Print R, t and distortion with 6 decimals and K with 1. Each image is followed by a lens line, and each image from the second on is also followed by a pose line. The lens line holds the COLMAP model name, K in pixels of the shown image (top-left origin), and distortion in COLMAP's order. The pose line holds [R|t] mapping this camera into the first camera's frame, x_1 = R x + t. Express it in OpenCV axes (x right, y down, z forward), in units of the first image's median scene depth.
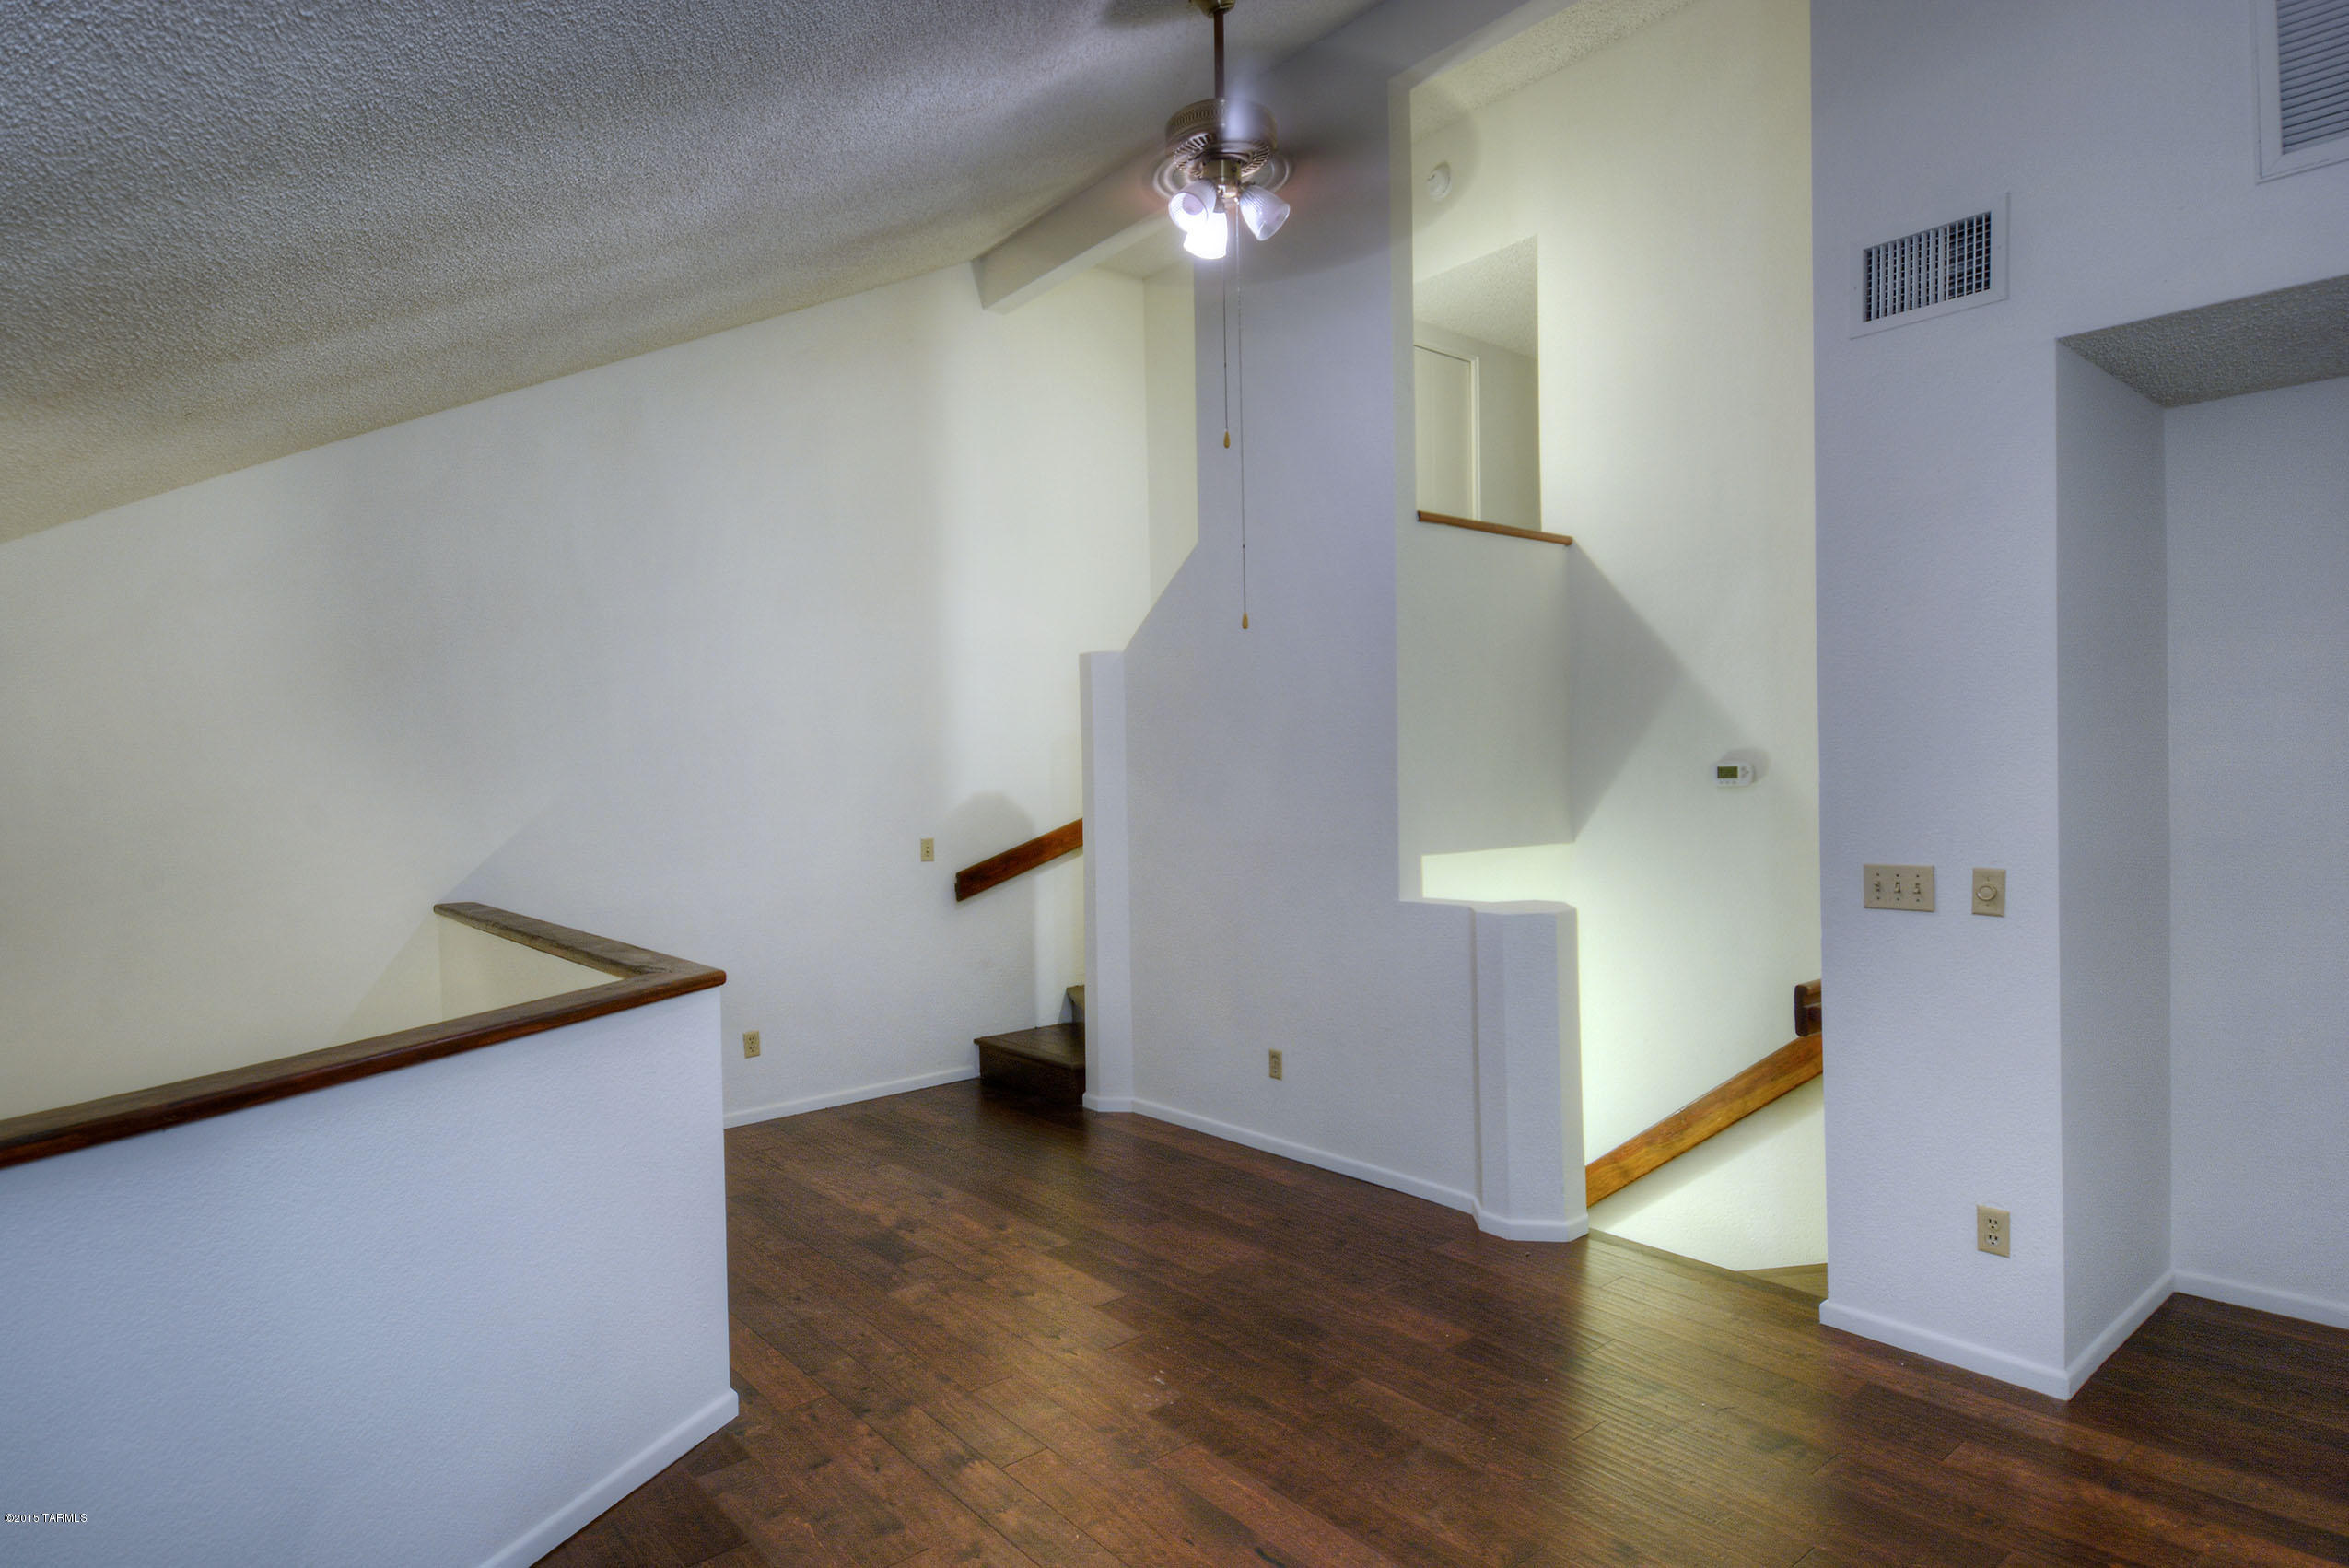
lens RADIAL K [[1295.4, 0, 1174.5], [0, 1295.4, 784.0], [0, 0, 1]] dist [0.001528, -0.000201]
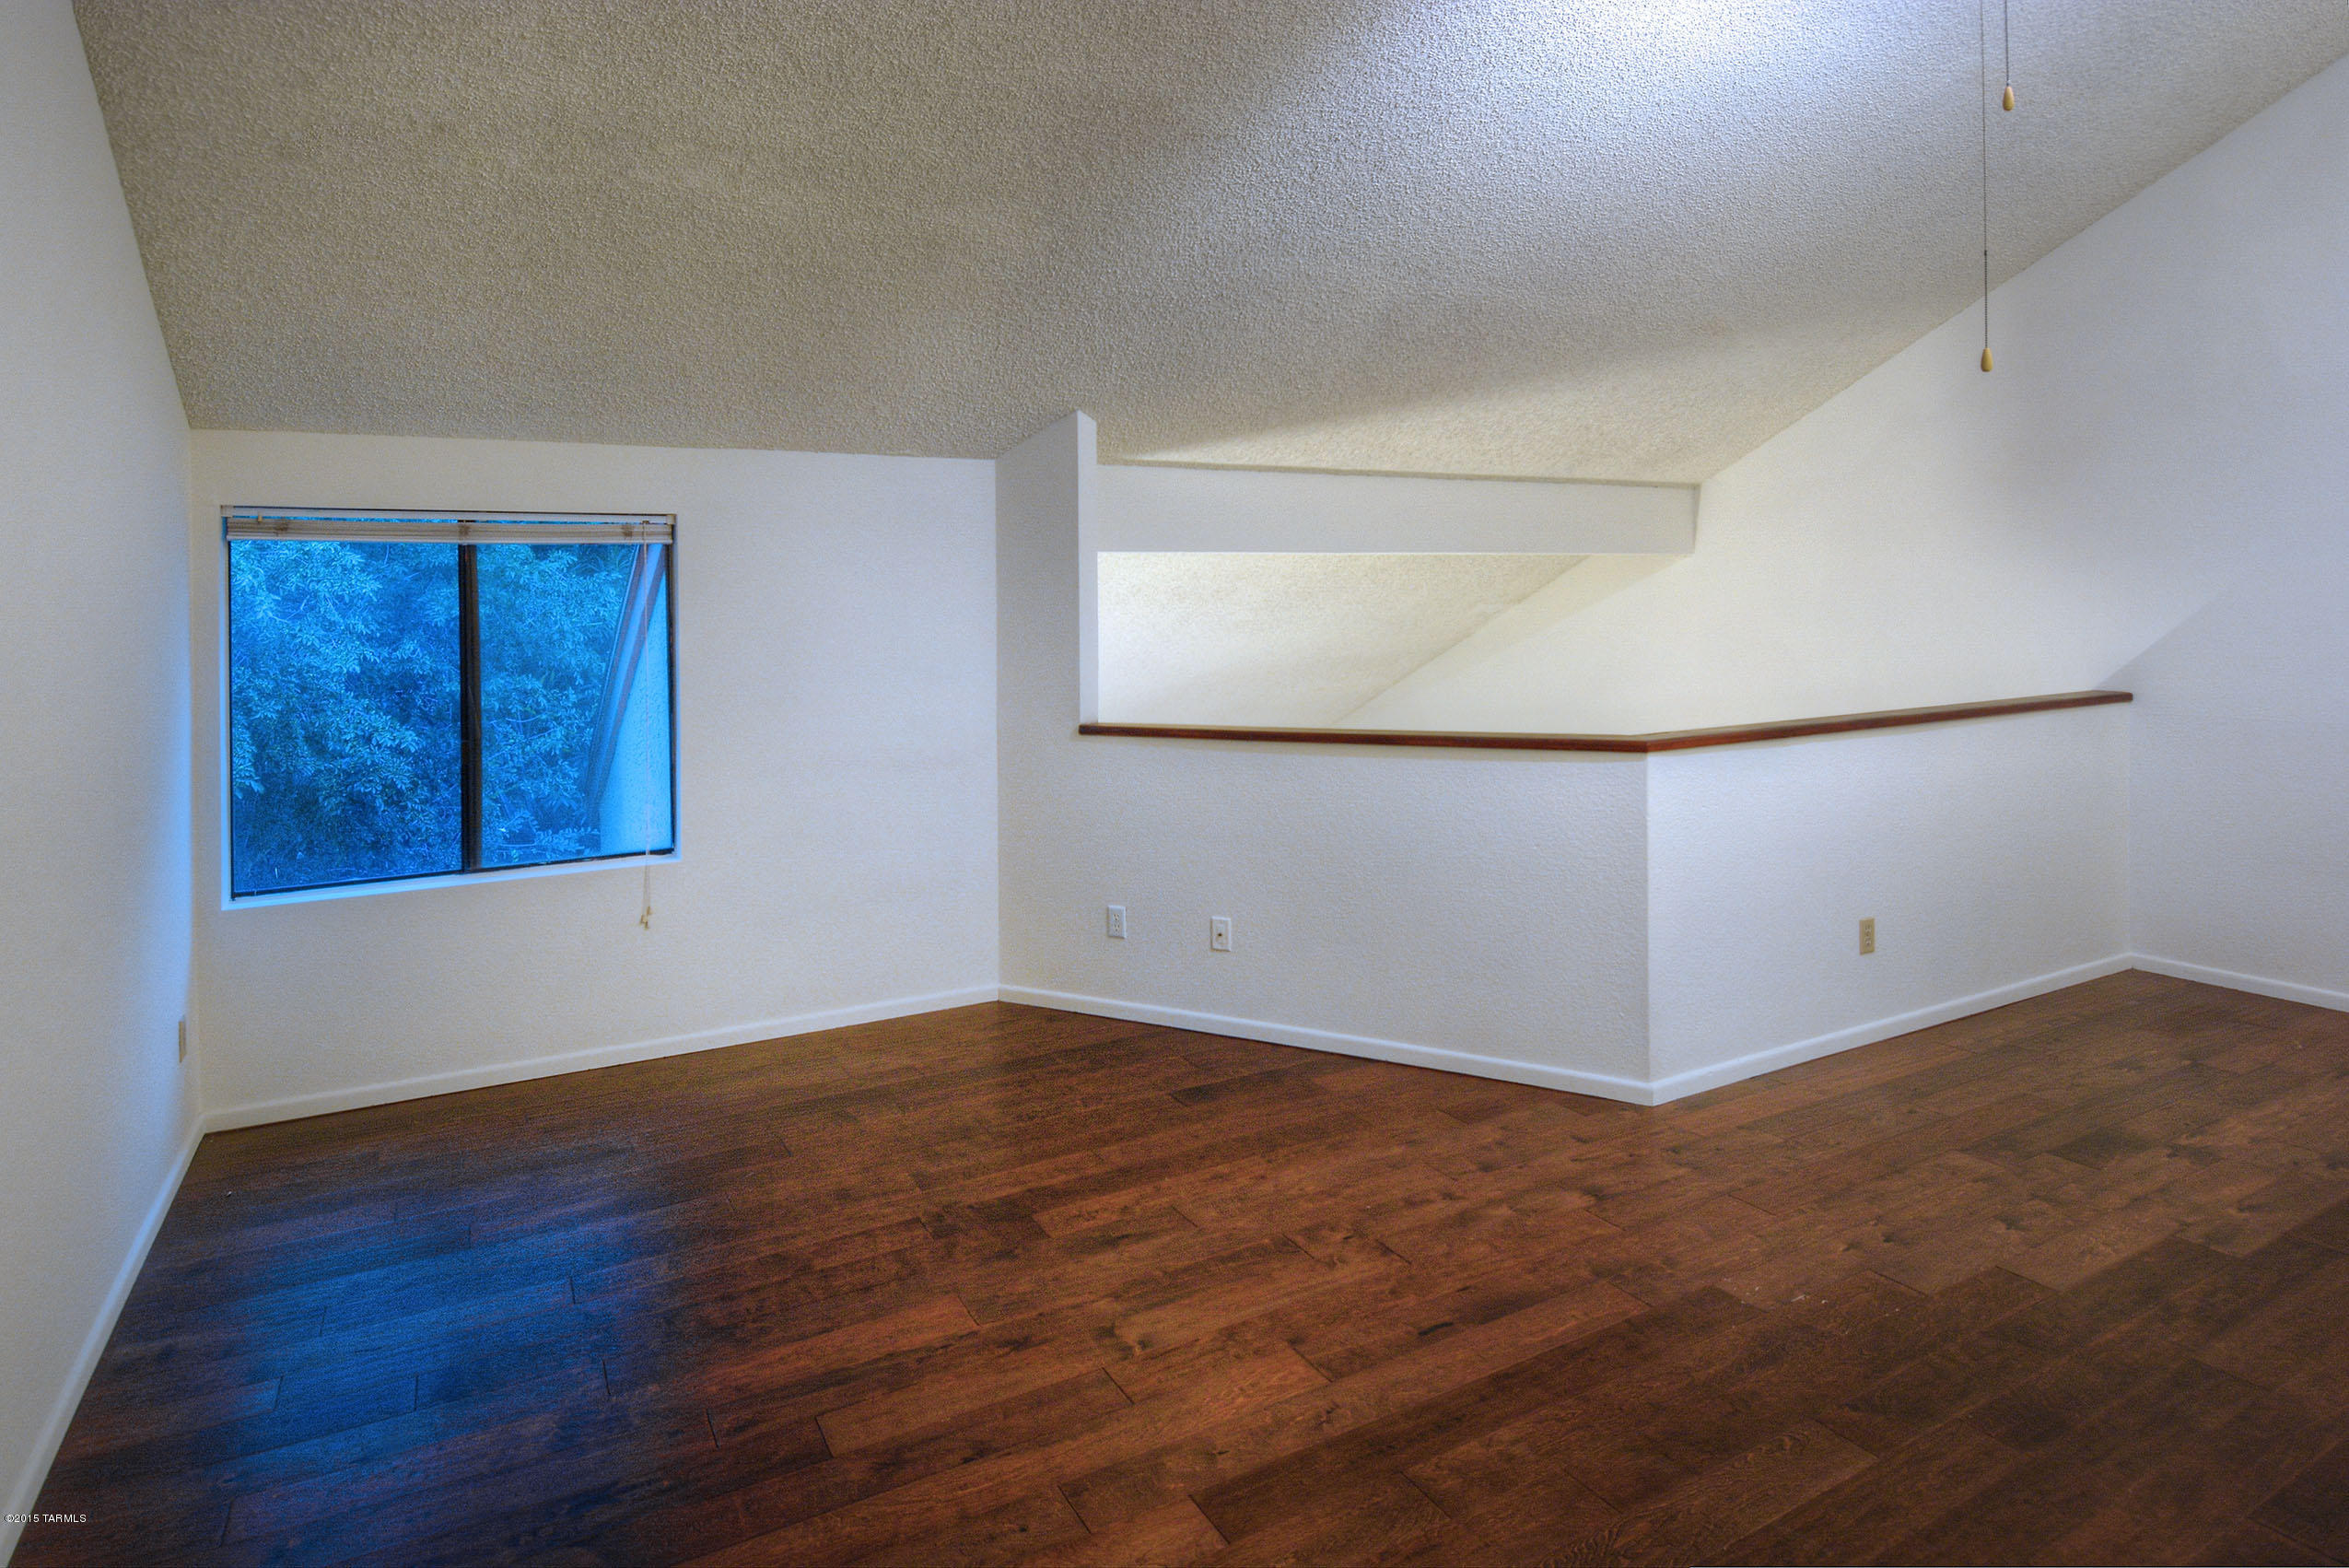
lens RADIAL K [[1295.4, 0, 1174.5], [0, 1295.4, 784.0], [0, 0, 1]] dist [0.001528, -0.000201]
pose [[-0.187661, 0.163176, -0.968585, 0.841511], [0.012930, 0.986429, 0.163677, 0.003037], [0.982149, 0.018192, -0.187224, 0.800344]]
